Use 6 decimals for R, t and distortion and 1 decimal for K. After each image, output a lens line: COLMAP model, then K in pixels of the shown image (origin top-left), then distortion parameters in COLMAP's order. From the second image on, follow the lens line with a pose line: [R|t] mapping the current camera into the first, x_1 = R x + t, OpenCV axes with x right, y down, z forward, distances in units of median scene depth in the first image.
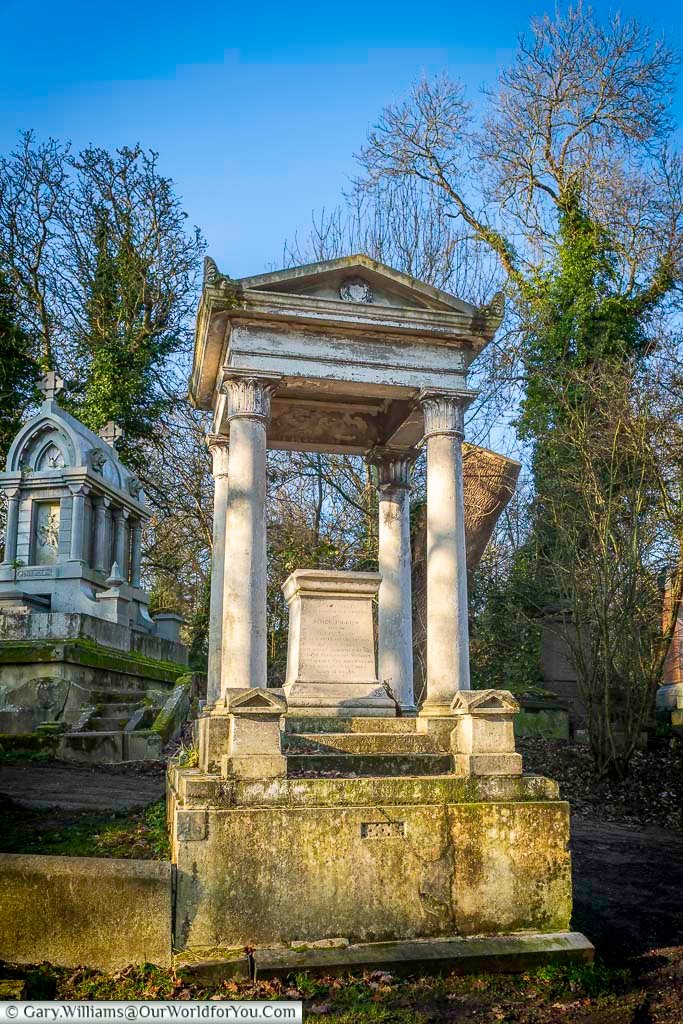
lens RADIAL K [[889.4, 0, 341.5], [0, 889.4, 512.0], [0, 0, 1]] dist [0.067516, -0.004960]
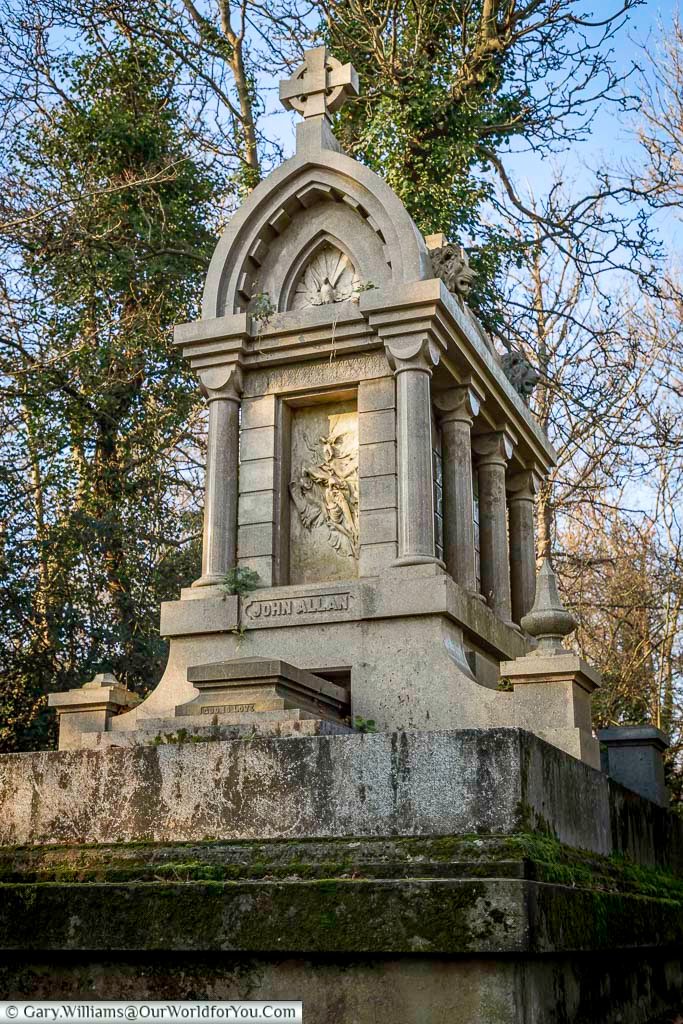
lens RADIAL K [[889.4, 0, 341.5], [0, 889.4, 512.0], [0, 0, 1]] dist [0.067516, -0.004960]
pose [[0.994112, -0.047820, -0.097231, -0.289533], [0.036524, 0.992717, -0.114804, 0.071401], [0.102013, 0.110576, 0.988618, 0.669427]]
